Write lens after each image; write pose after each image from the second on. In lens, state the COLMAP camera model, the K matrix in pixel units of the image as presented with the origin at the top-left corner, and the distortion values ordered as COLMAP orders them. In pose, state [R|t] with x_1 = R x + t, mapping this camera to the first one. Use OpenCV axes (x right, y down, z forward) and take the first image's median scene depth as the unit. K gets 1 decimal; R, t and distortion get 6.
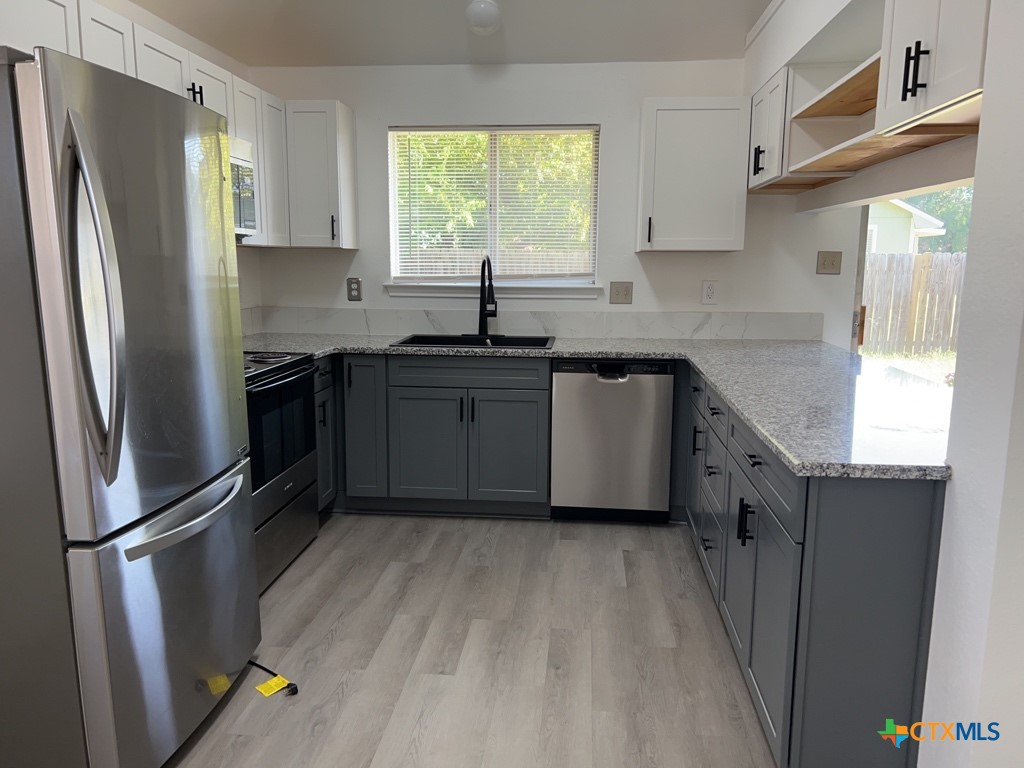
lens RADIAL K [[776.5, 0, 518.1], [0, 776.5, 387.8], [0, 0, 1]] dist [0.050076, -0.057967]
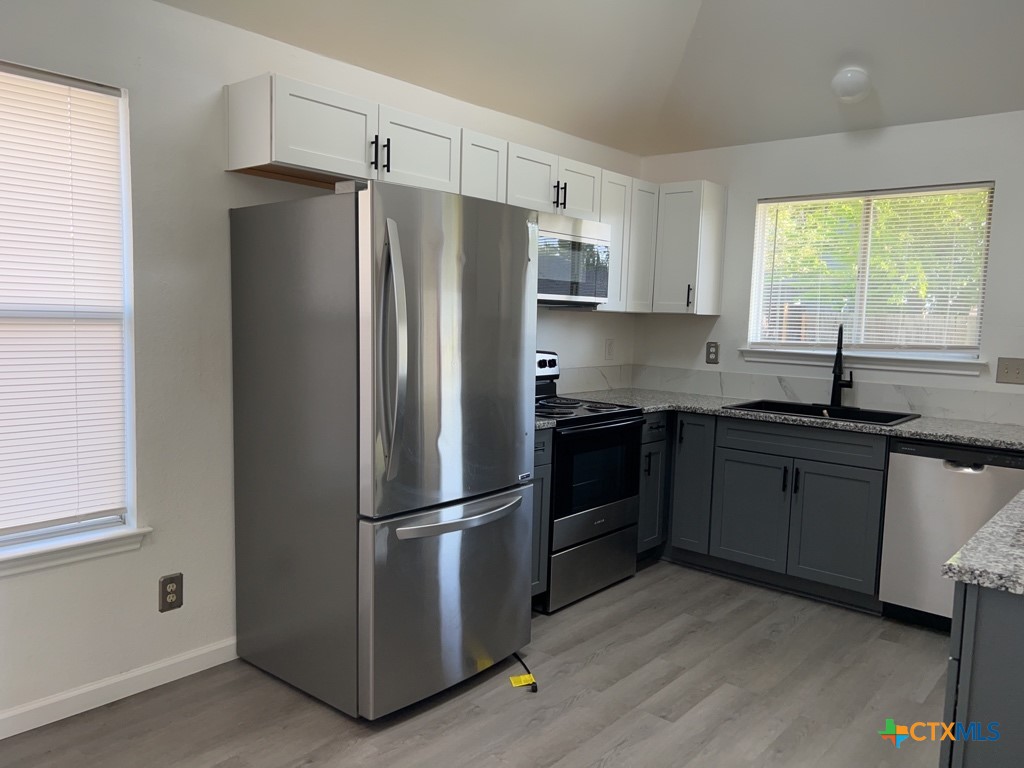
lens RADIAL K [[776.5, 0, 506.1], [0, 776.5, 385.1], [0, 0, 1]] dist [0.050076, -0.057967]
pose [[0.815903, 0.070652, -0.573856, 0.196101], [-0.118182, 0.991930, -0.045906, -0.002245], [0.565982, 0.105274, 0.817668, -0.015225]]
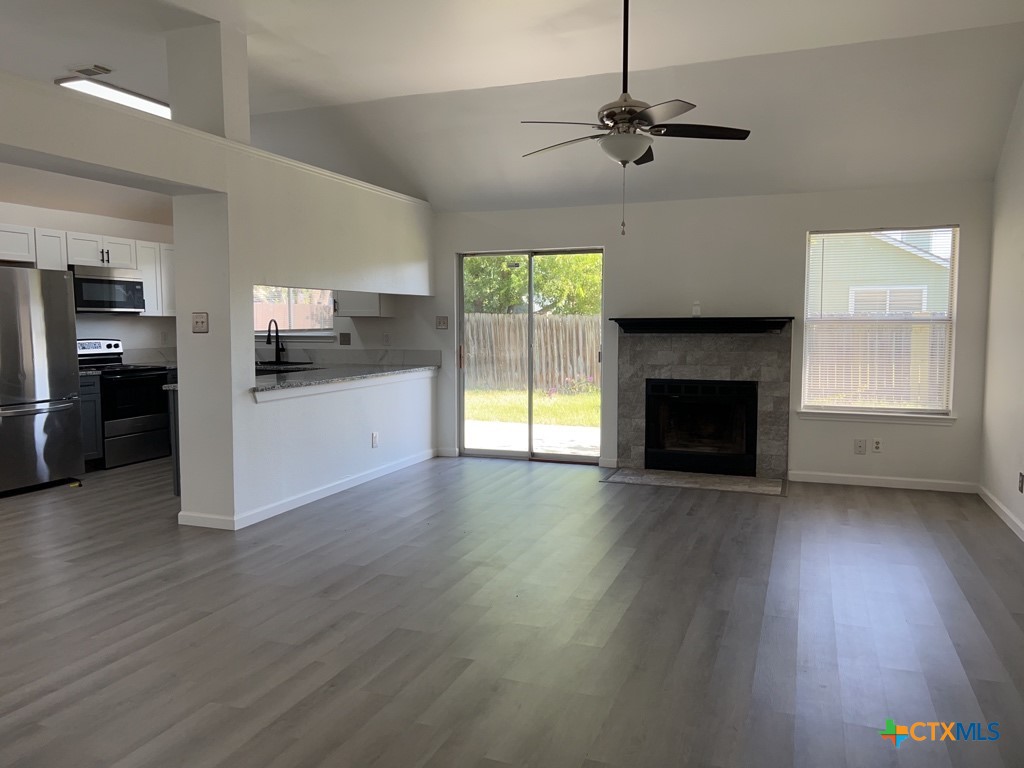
lens RADIAL K [[776.5, 0, 512.0], [0, 776.5, 384.8], [0, 0, 1]] dist [0.050076, -0.057967]
pose [[0.963284, 0.012582, -0.268189, 1.129947], [-0.035061, 0.996242, -0.079195, 0.131742], [0.266185, 0.085690, 0.960106, -0.727946]]
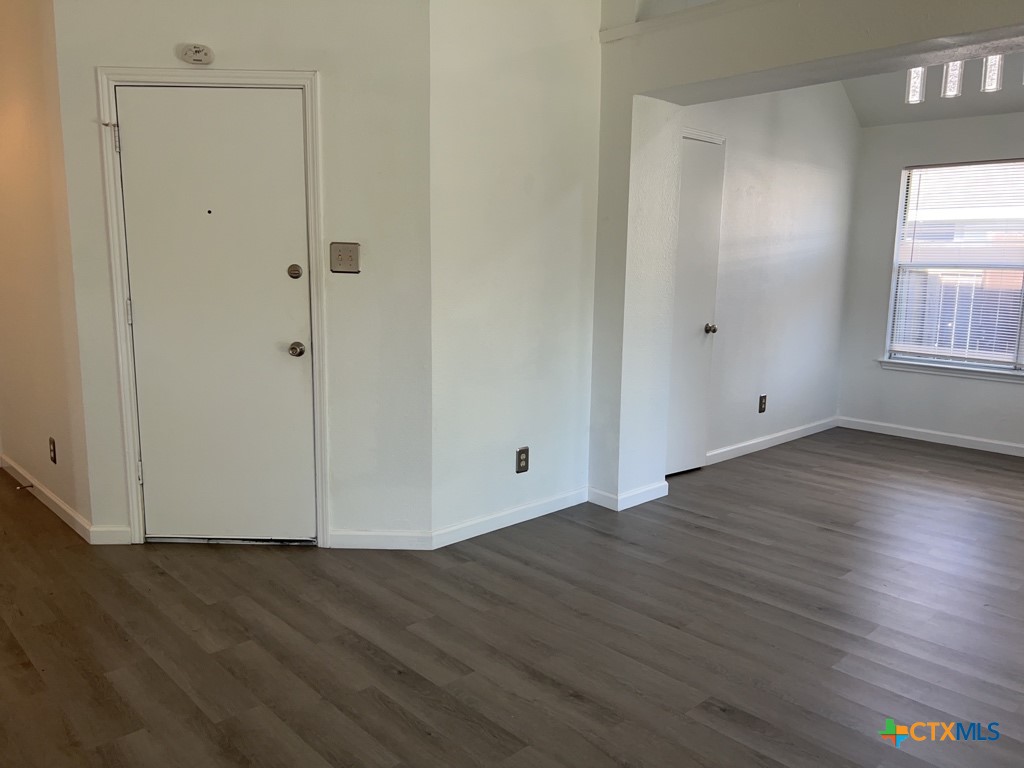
lens RADIAL K [[776.5, 0, 512.0], [0, 776.5, 385.9], [0, 0, 1]] dist [0.050076, -0.057967]
pose [[-0.658371, 0.105552, -0.745256, 1.171081], [-0.141907, 0.954957, 0.260615, -0.050101], [0.739195, 0.277339, -0.613737, 0.375218]]
